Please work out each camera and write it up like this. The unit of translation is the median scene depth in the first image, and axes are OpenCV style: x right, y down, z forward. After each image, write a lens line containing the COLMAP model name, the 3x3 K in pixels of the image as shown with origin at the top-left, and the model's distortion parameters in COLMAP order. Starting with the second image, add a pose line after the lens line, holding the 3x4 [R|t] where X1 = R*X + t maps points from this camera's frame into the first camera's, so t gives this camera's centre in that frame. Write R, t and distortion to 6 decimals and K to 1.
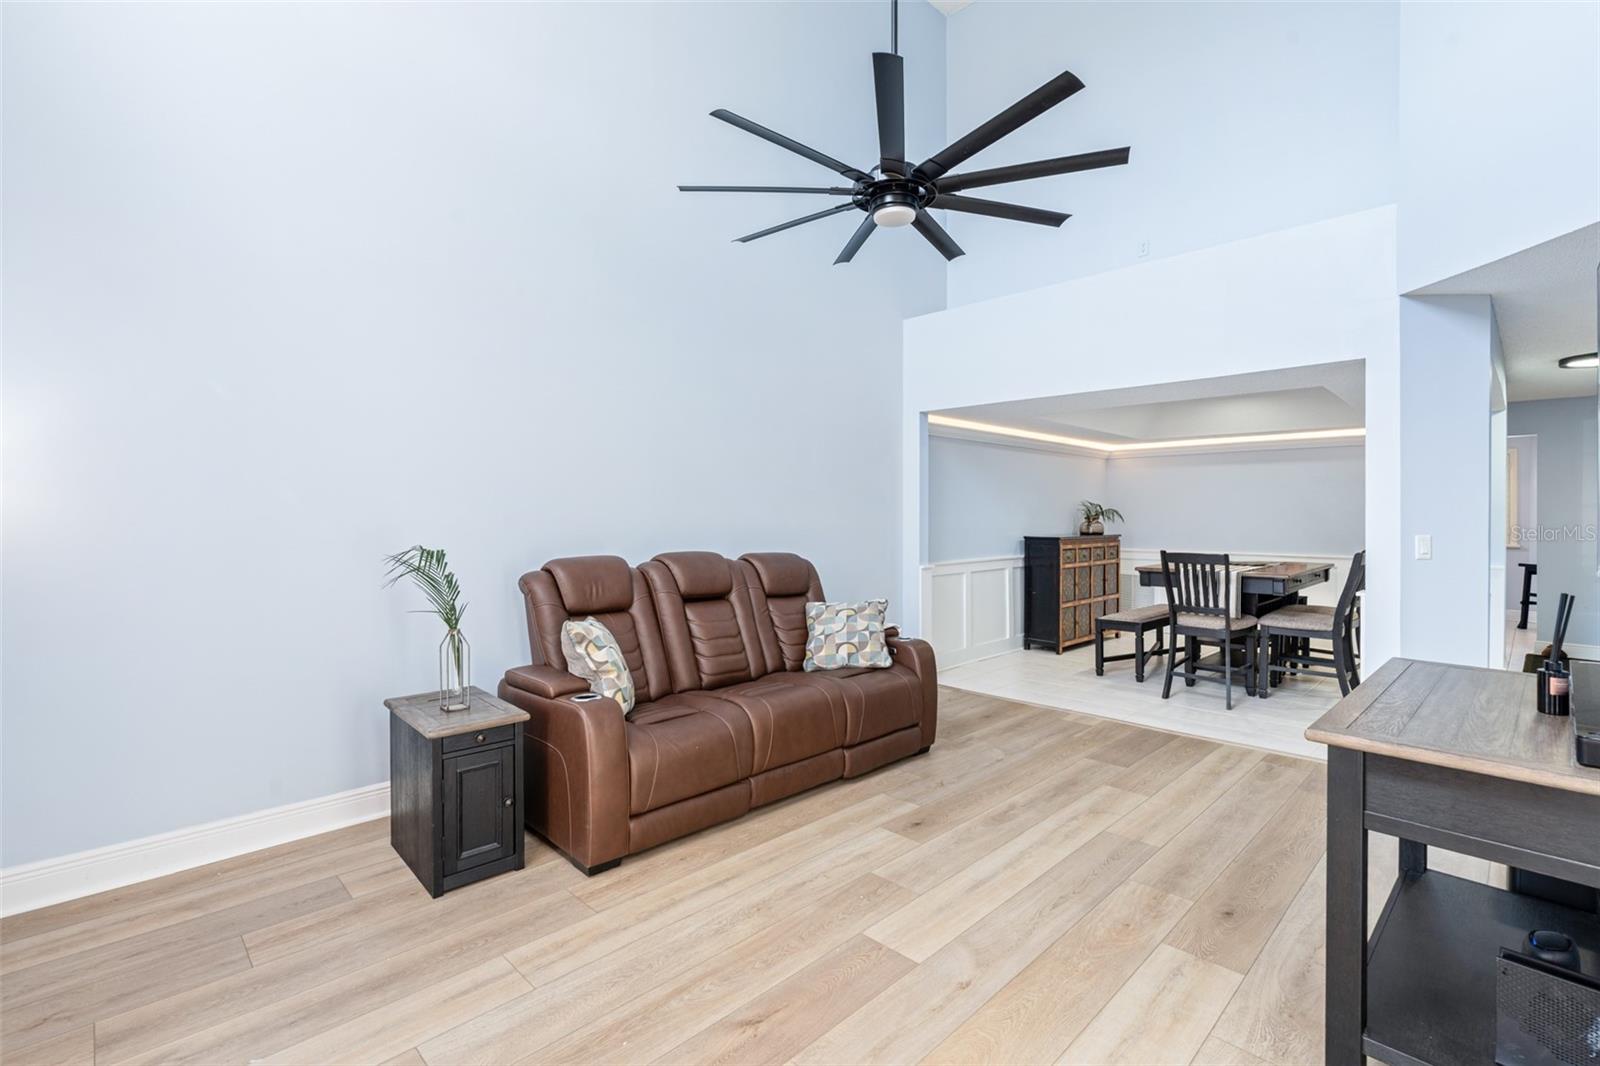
lens RADIAL K [[721.9, 0, 832.6], [0, 721.9, 493.3], [0, 0, 1]] dist [-0.008956, 0.003731]
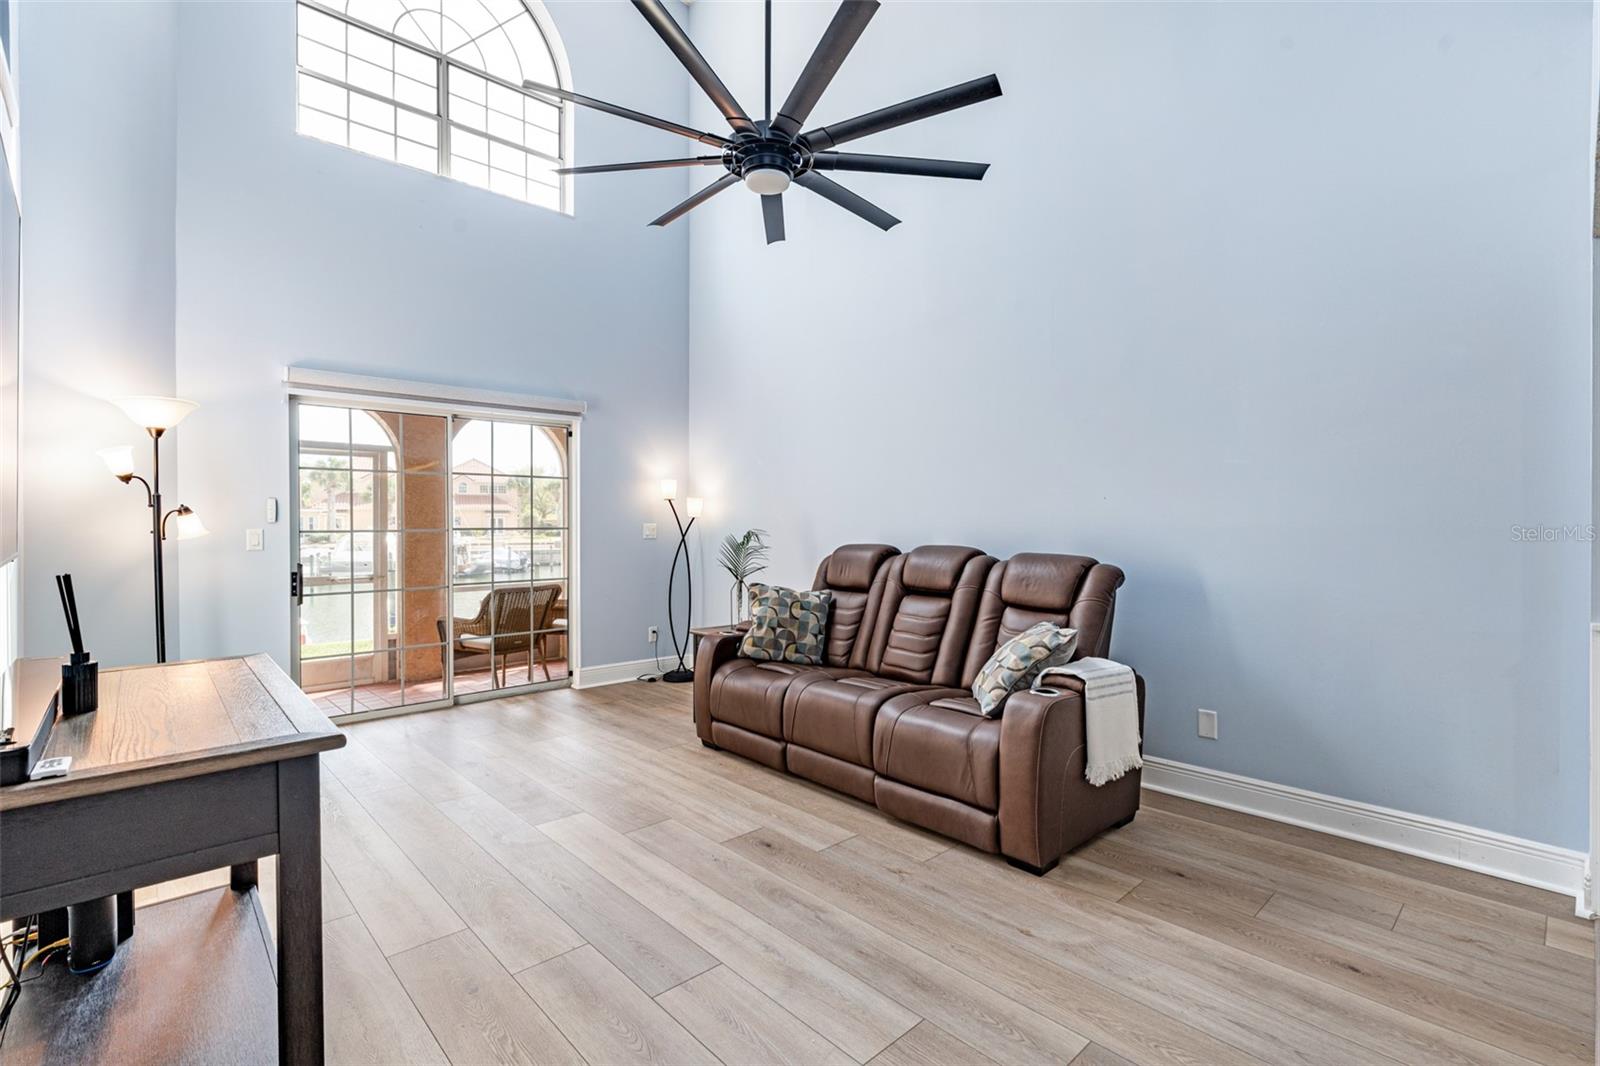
lens RADIAL K [[721.9, 0, 789.3], [0, 721.9, 533.7], [0, 0, 1]] dist [-0.008956, 0.003731]
pose [[-0.046796, 0.019802, -0.998708, 1.002886], [0.038013, 0.999115, 0.018029, 0.041937], [0.998181, -0.037120, -0.047507, 1.053882]]
